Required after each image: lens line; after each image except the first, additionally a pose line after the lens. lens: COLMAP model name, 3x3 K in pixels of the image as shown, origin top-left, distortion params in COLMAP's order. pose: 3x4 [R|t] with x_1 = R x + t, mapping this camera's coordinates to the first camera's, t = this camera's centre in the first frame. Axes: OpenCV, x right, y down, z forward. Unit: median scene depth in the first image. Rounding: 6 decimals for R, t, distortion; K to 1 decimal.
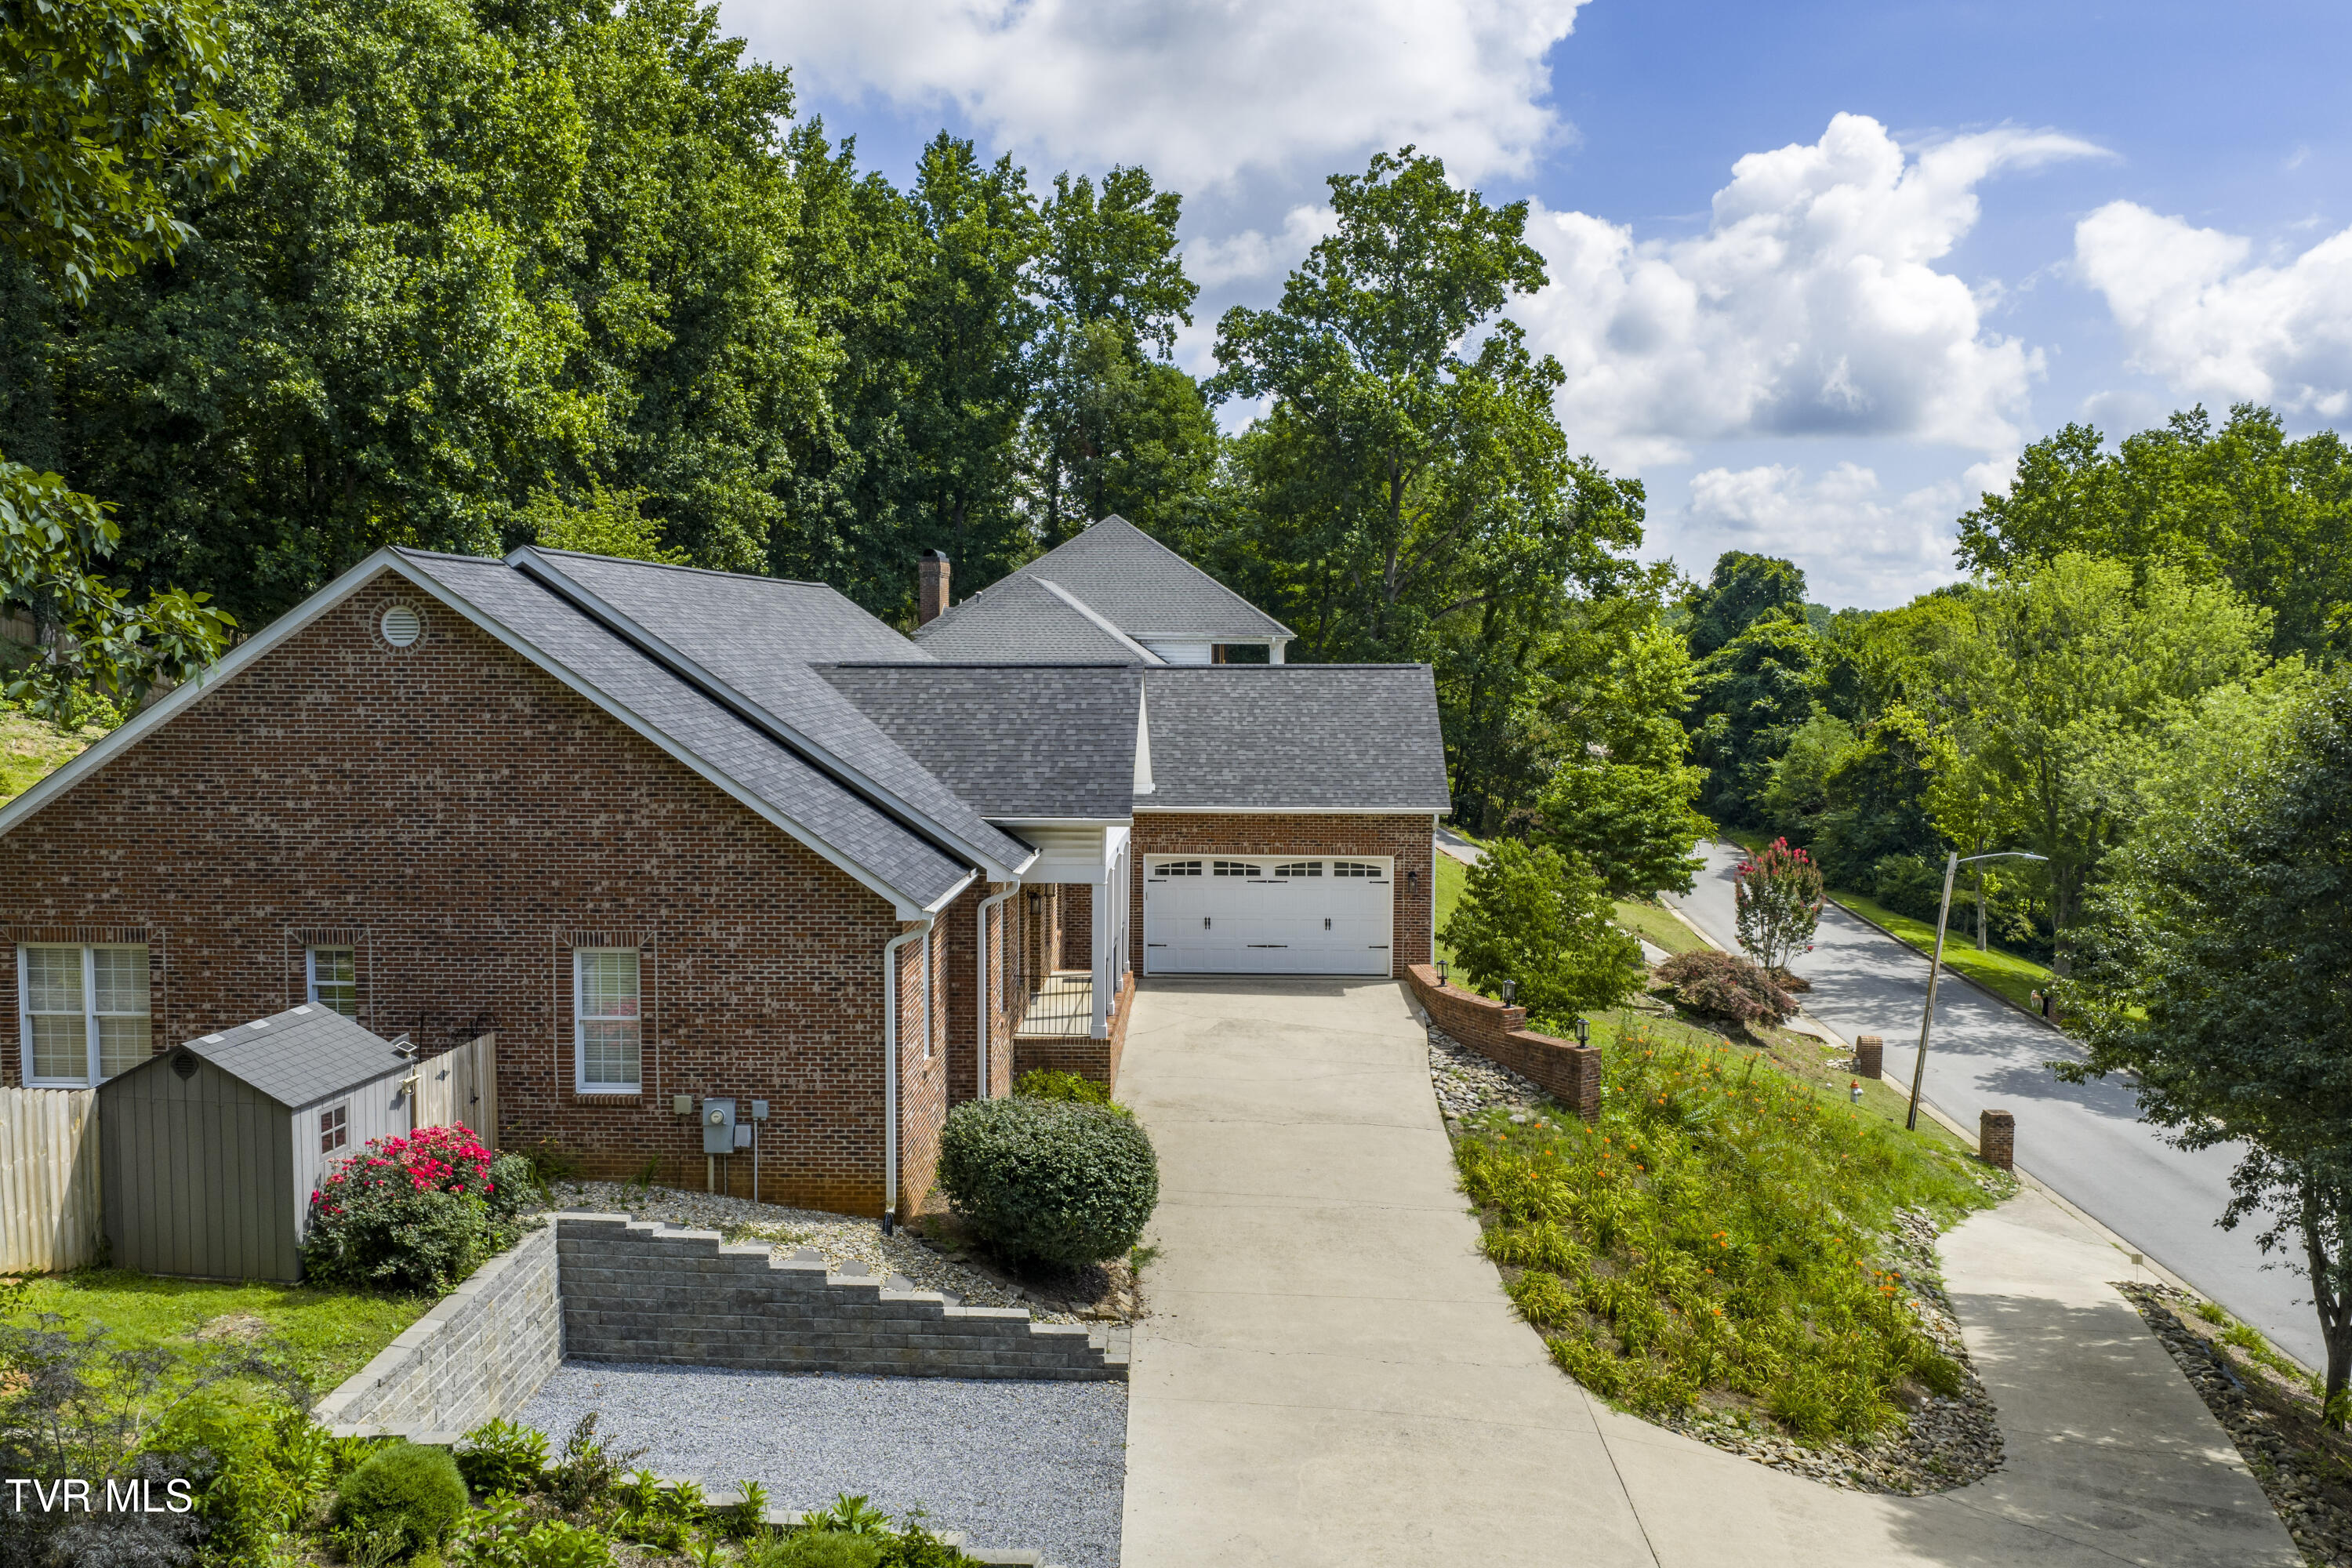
lens RADIAL K [[1932.6, 0, 1176.0], [0, 1932.6, 784.0], [0, 0, 1]] dist [0.033163, -0.066108]
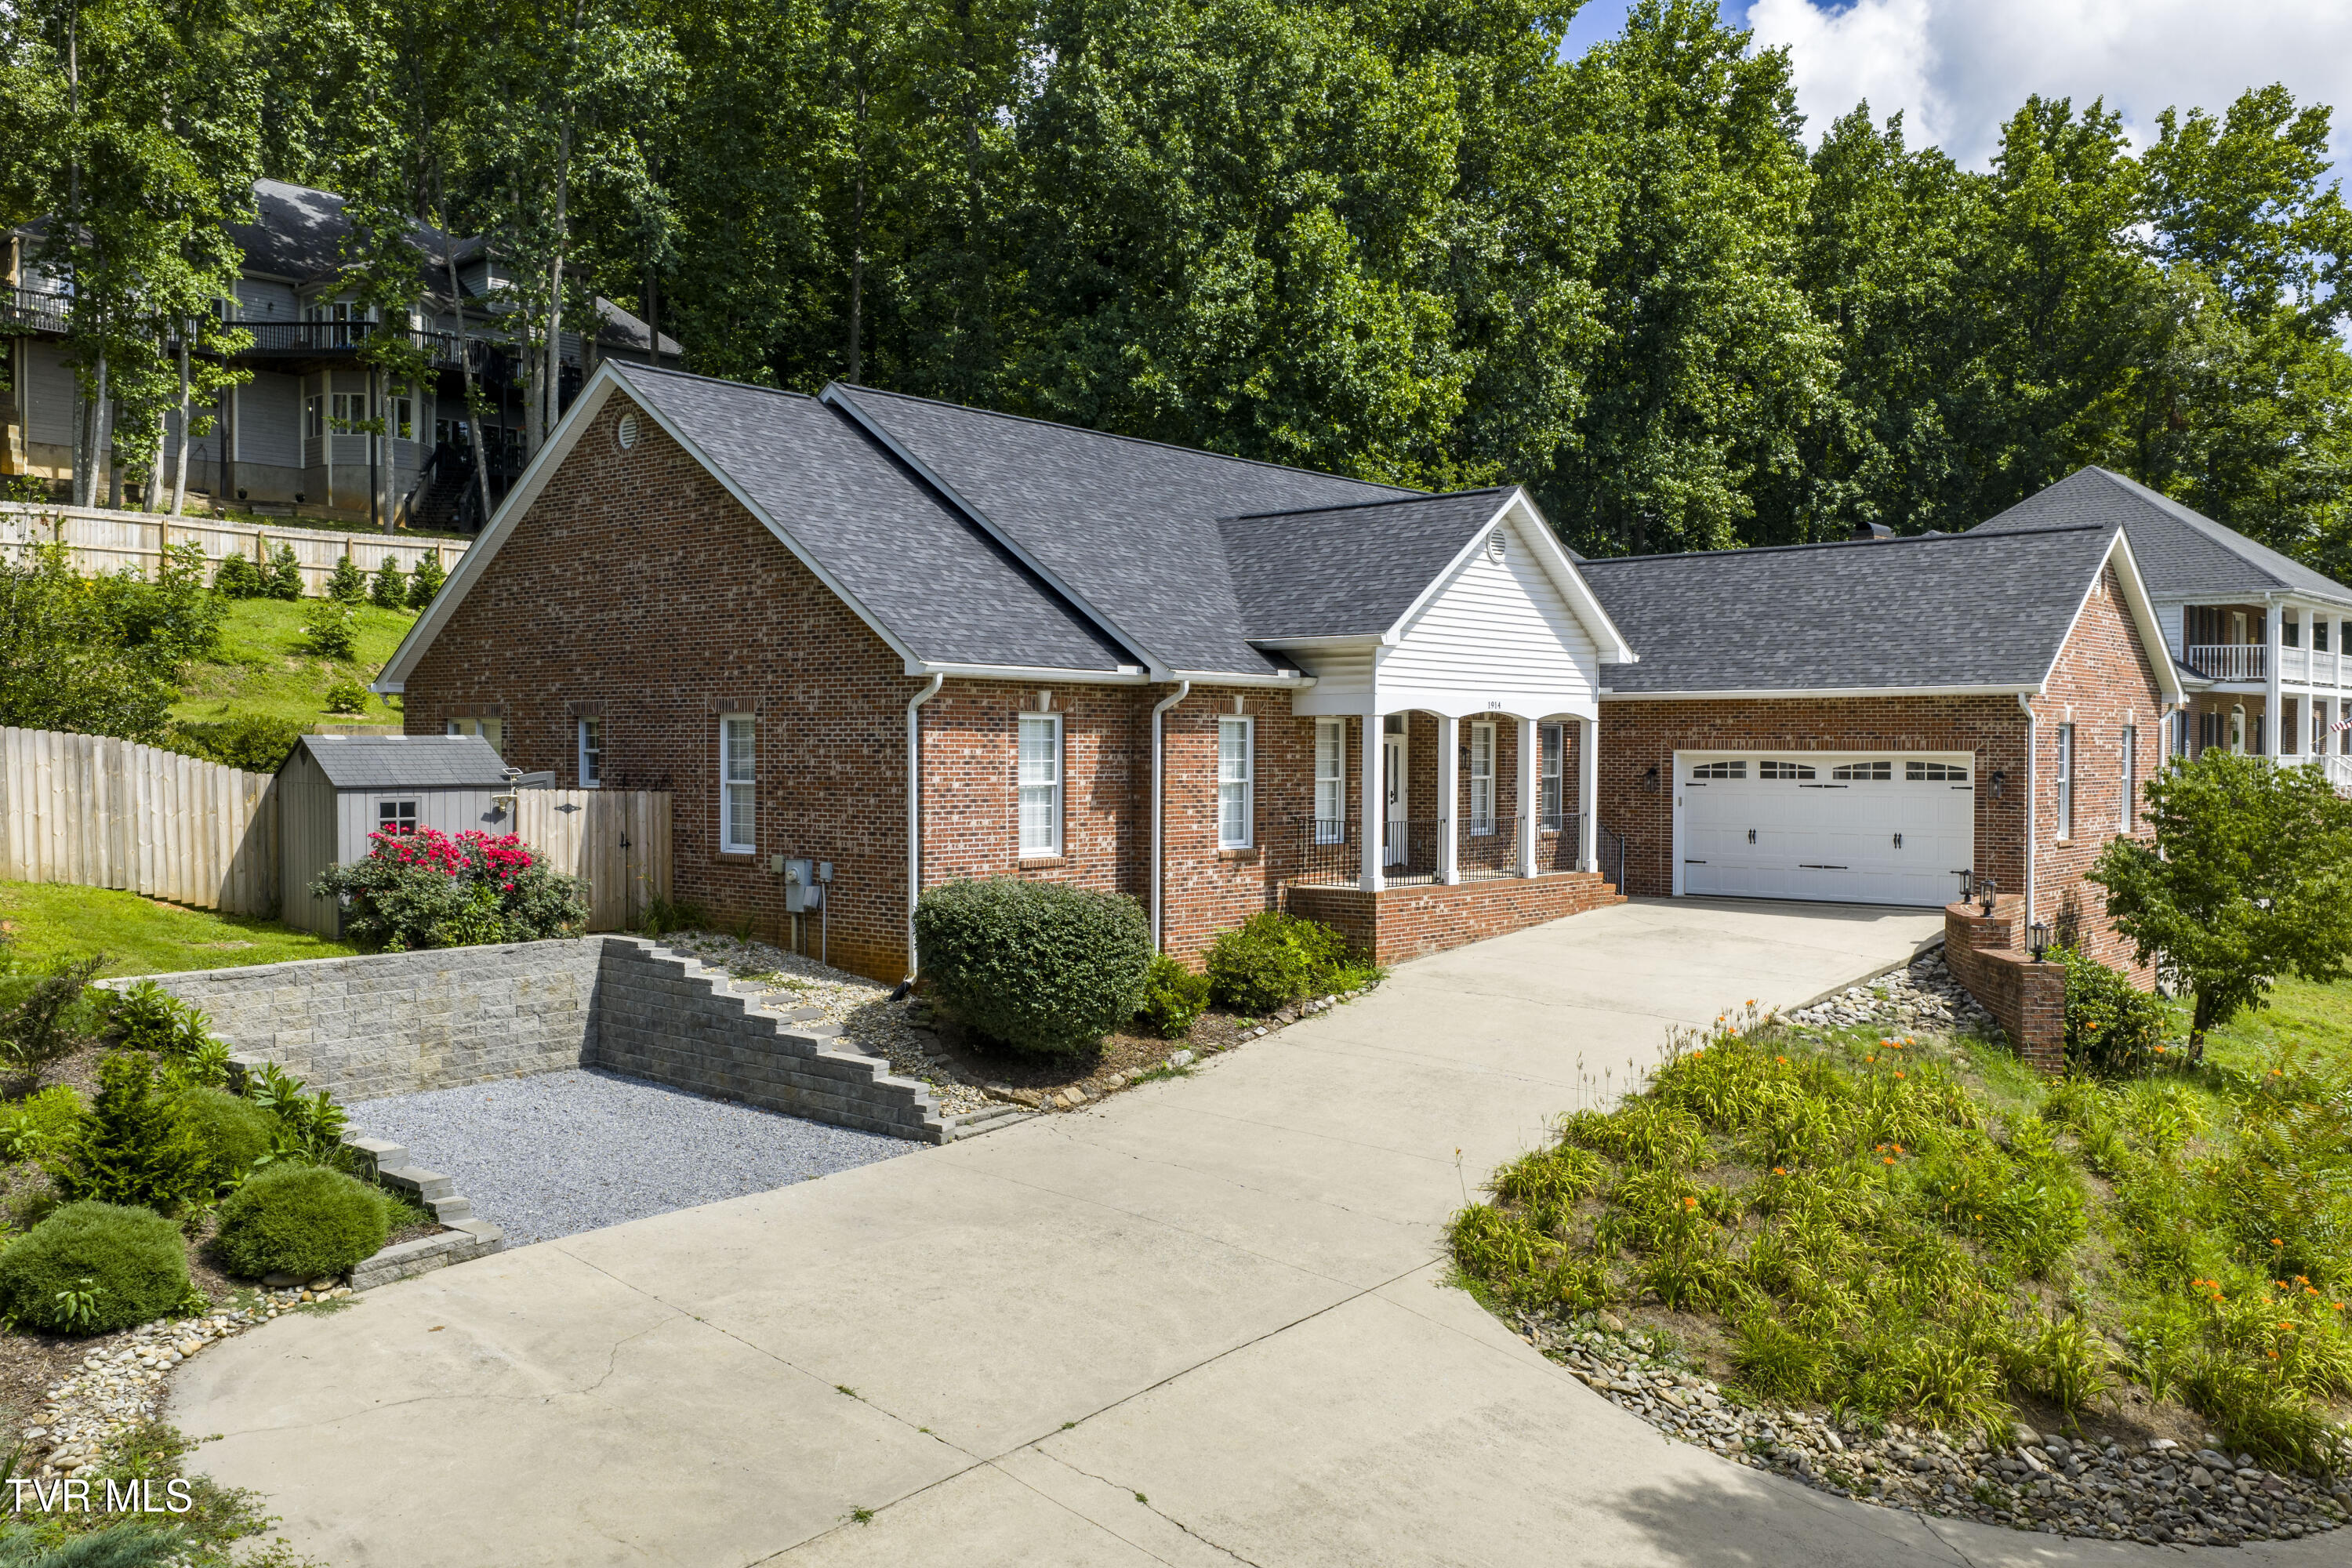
lens RADIAL K [[1932.6, 0, 1176.0], [0, 1932.6, 784.0], [0, 0, 1]] dist [0.033163, -0.066108]
pose [[0.780818, 0.008925, -0.624694, 0.347665], [-0.045811, 0.998024, -0.043002, 0.098355], [0.623076, 0.062194, 0.779685, 0.202591]]
